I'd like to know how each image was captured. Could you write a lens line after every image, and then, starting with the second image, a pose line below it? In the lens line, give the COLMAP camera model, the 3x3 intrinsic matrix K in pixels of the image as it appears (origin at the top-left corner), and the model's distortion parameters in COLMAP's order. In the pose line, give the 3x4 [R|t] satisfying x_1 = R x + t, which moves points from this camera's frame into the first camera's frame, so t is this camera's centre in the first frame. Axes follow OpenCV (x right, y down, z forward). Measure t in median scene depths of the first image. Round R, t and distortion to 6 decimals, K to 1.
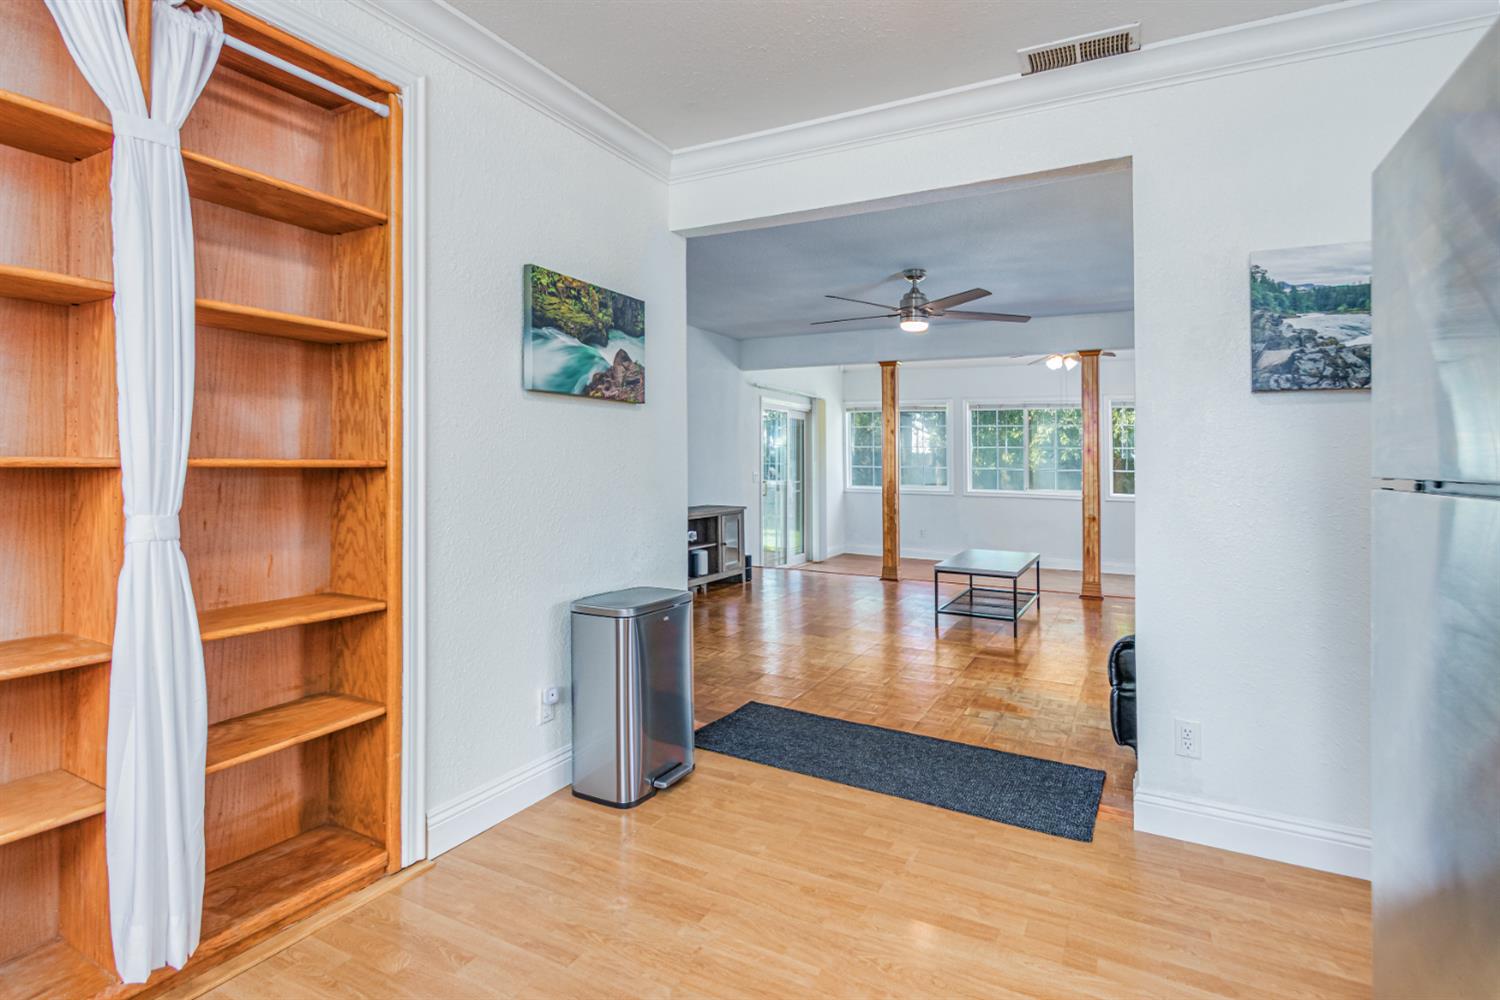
lens RADIAL K [[790.1, 0, 746.2], [0, 790.1, 425.8], [0, 0, 1]] dist [0.002892, 0.000558]
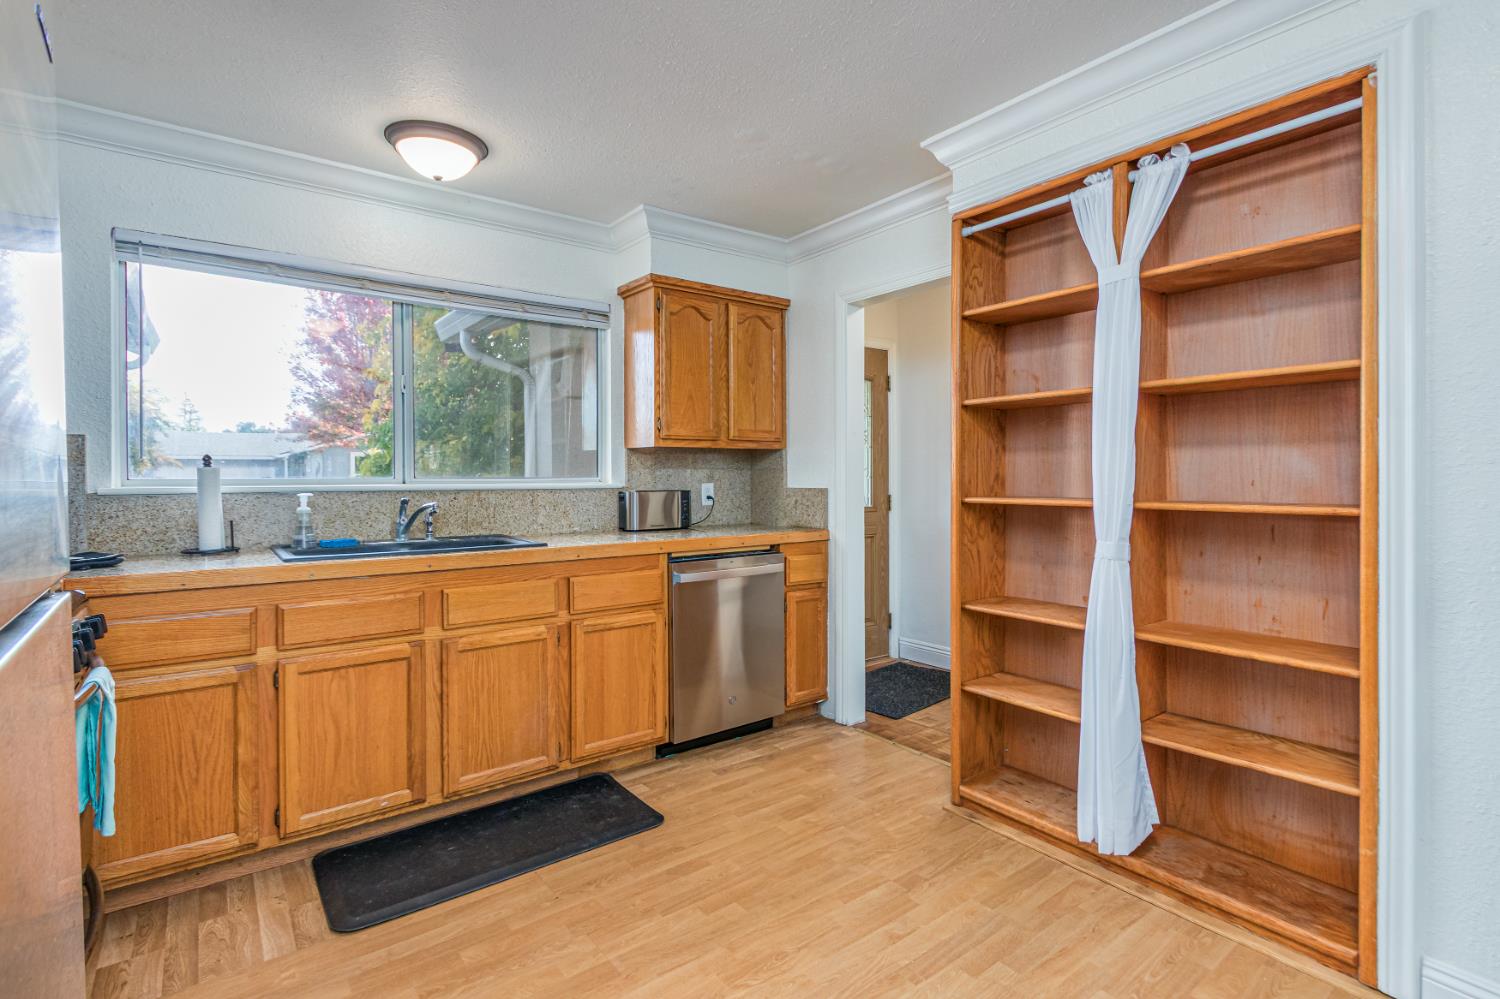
lens RADIAL K [[709.7, 0, 750.0], [0, 709.7, 478.4], [0, 0, 1]] dist [0.000129, -0.000051]
pose [[-0.430053, -0.007069, -0.902776, 0.579823], [0.041384, 0.998764, -0.027535, 0.004311], [0.901854, -0.049202, -0.429229, 0.785772]]
